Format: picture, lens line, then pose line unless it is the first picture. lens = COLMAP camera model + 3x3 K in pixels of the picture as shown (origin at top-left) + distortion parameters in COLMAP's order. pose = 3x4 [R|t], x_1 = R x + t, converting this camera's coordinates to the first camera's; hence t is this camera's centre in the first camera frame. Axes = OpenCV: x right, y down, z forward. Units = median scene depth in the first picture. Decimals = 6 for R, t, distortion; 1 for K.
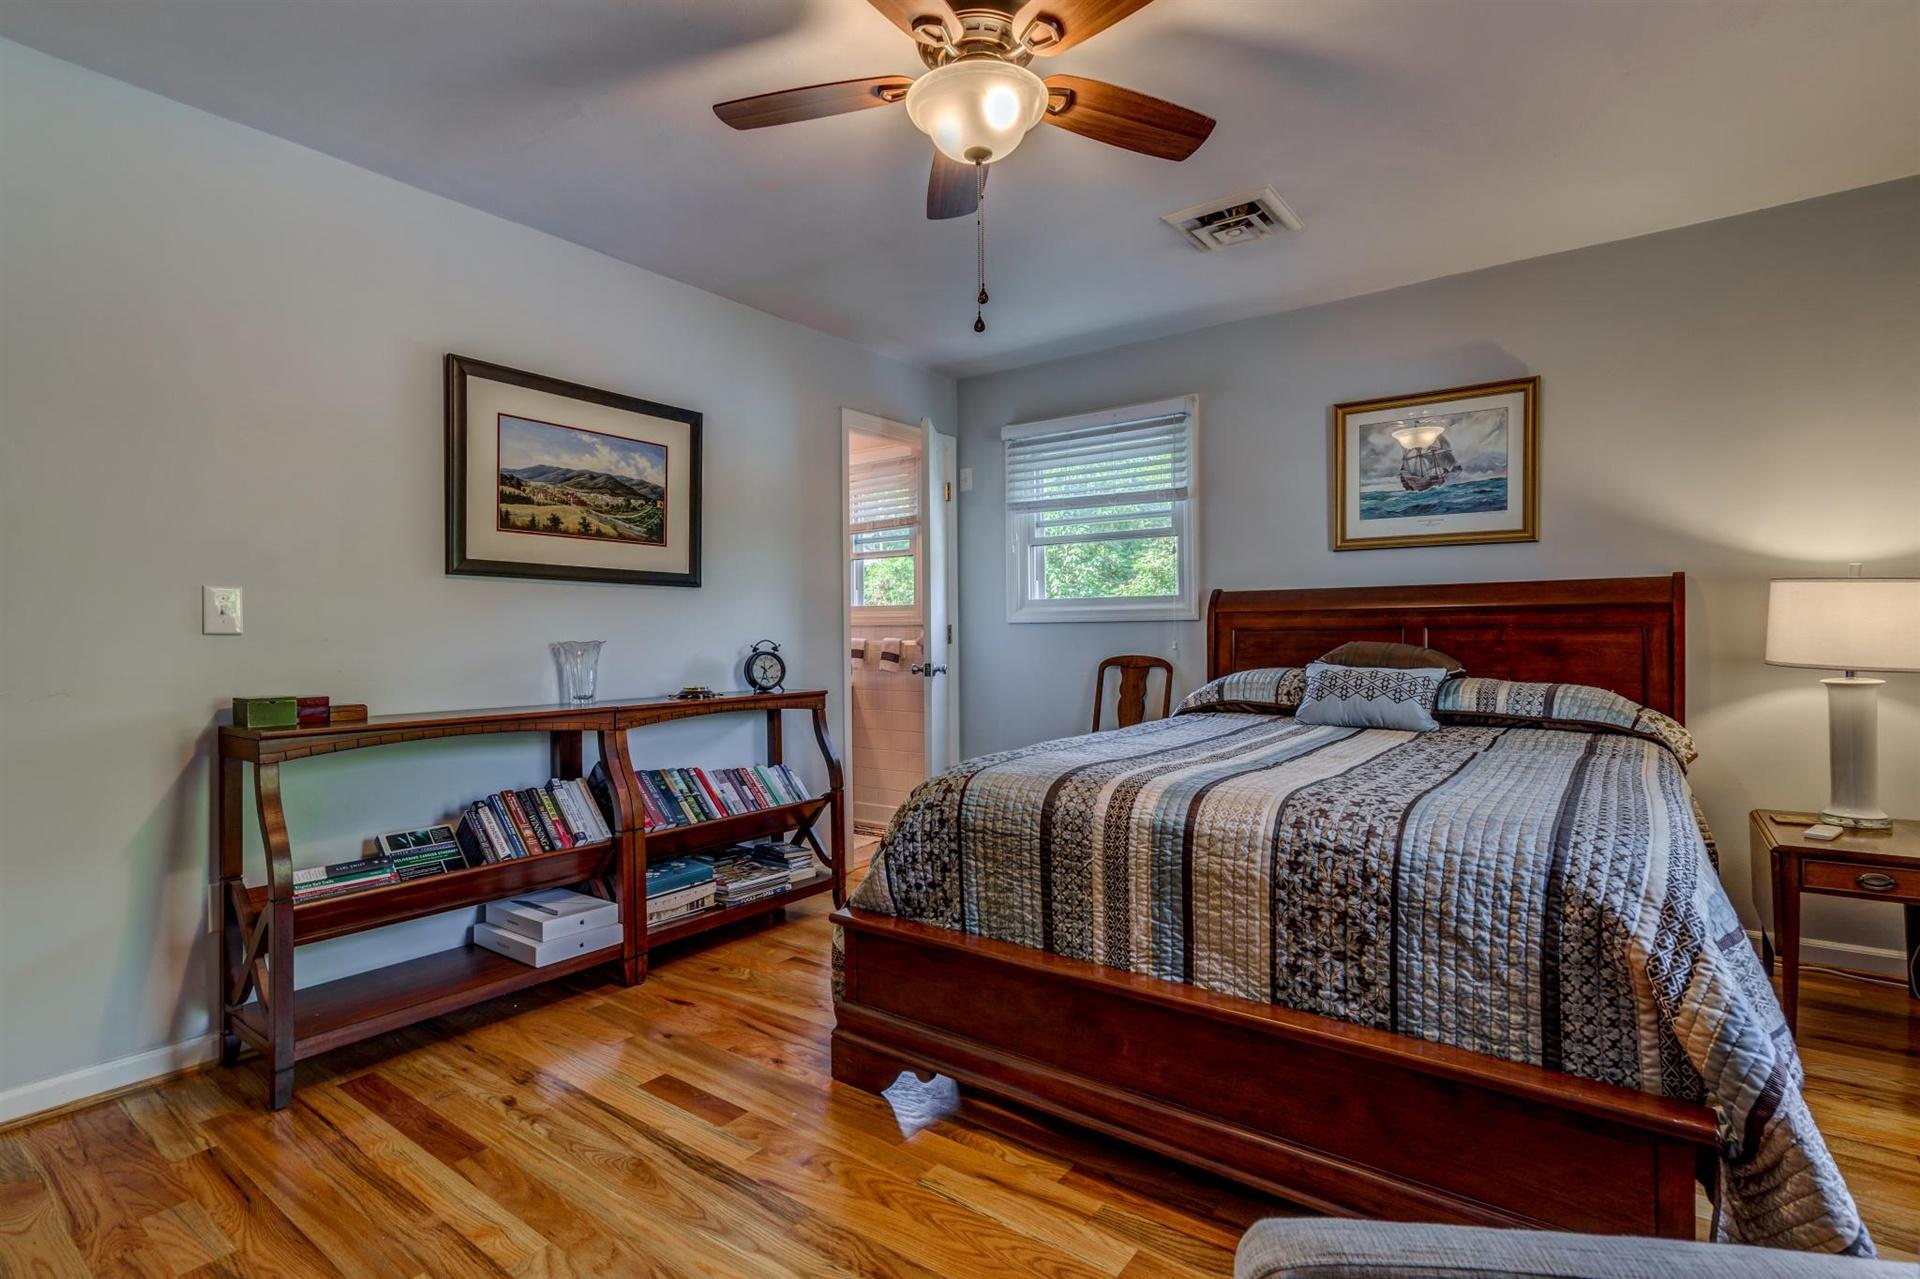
lens RADIAL K [[888.3, 0, 956.2], [0, 888.3, 637.5], [0, 0, 1]] dist [0.000434, 0.000716]
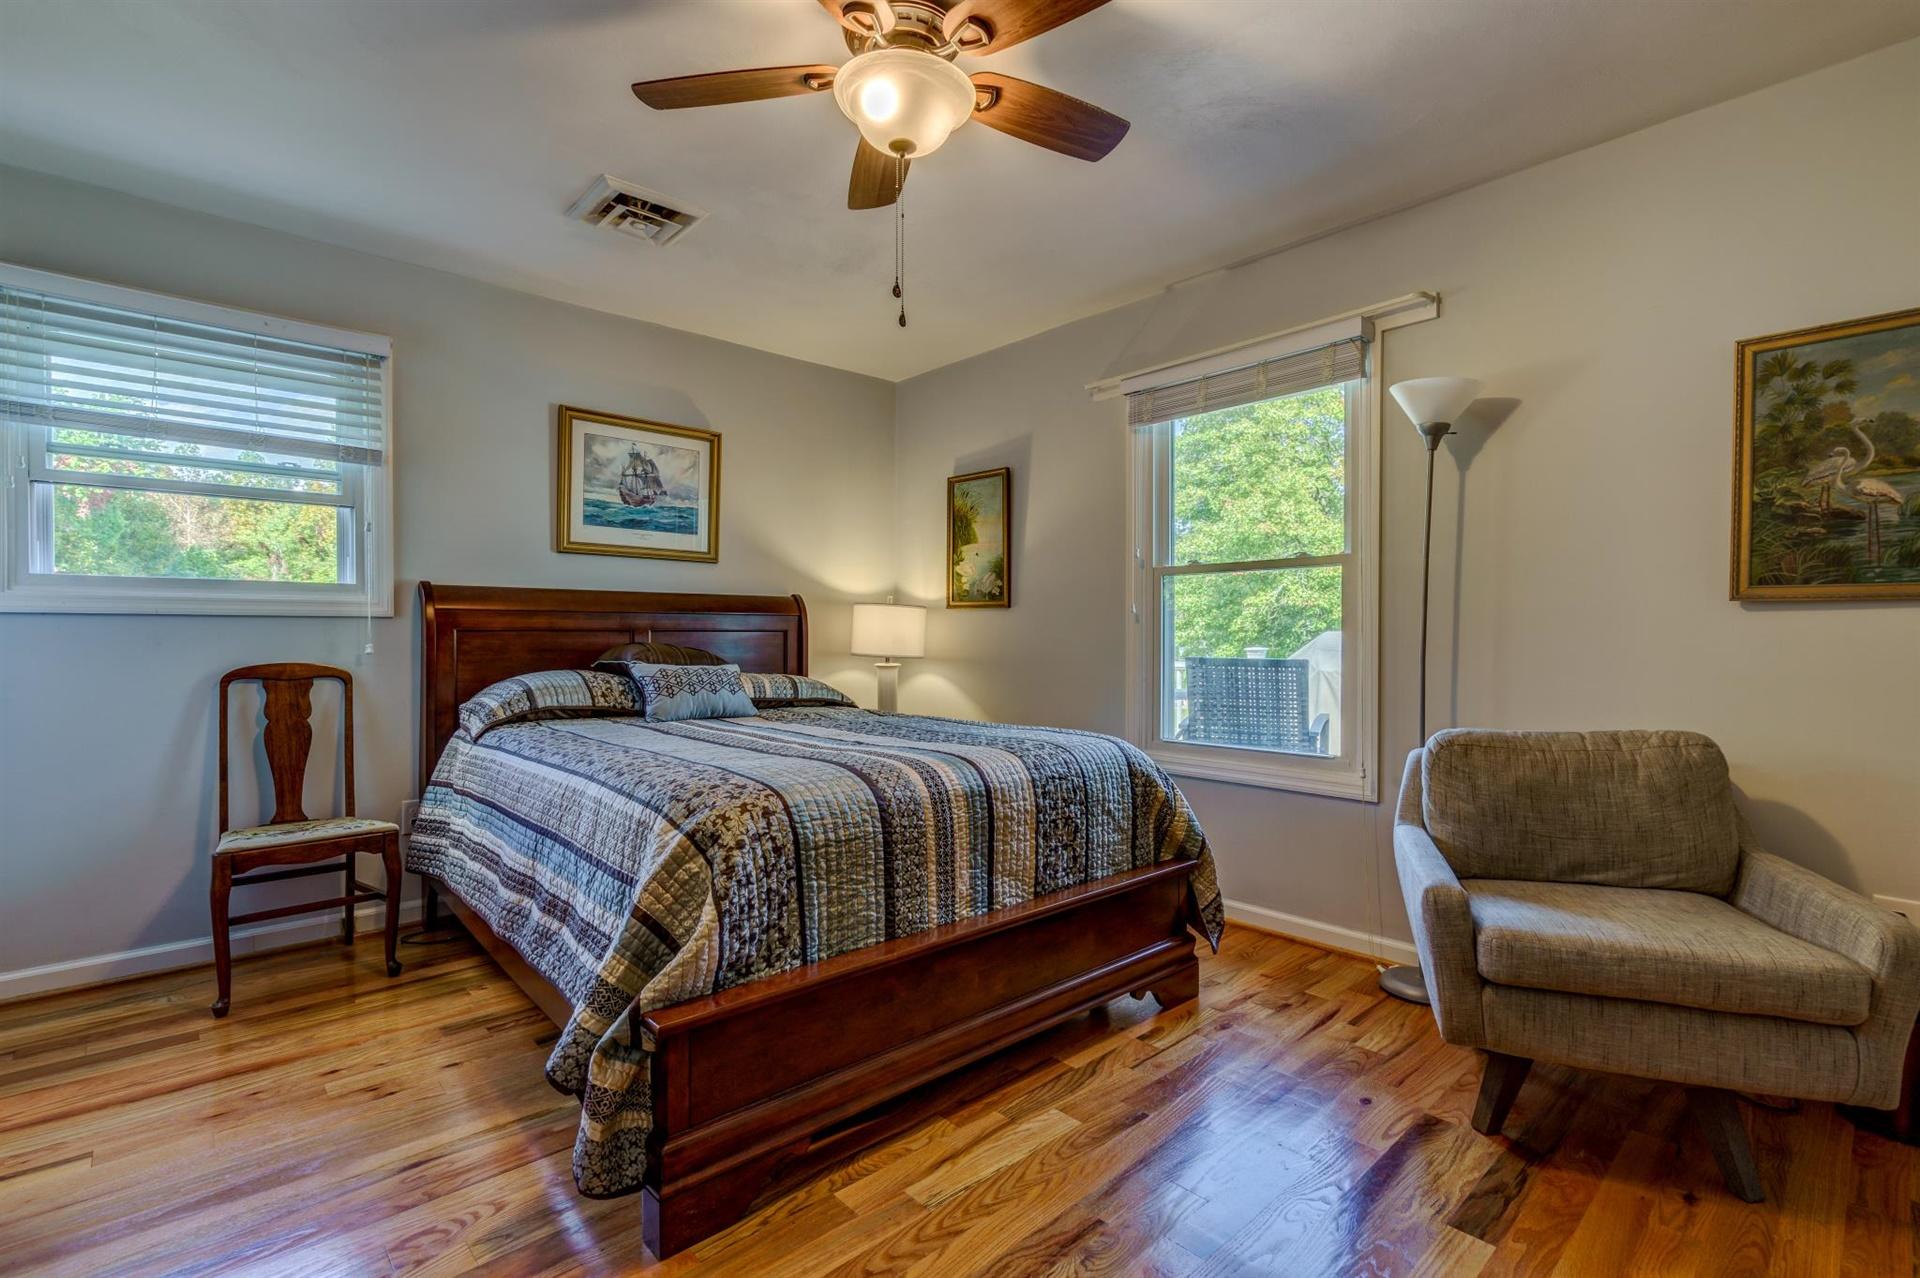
lens RADIAL K [[888.3, 0, 956.2], [0, 888.3, 637.0], [0, 0, 1]] dist [0.000434, 0.000716]
pose [[0.202662, 0.005348, 0.979234, -0.810069], [0.001183, 0.999983, -0.005706, 0.007004], [-0.979248, 0.002315, 0.202652, 0.648500]]
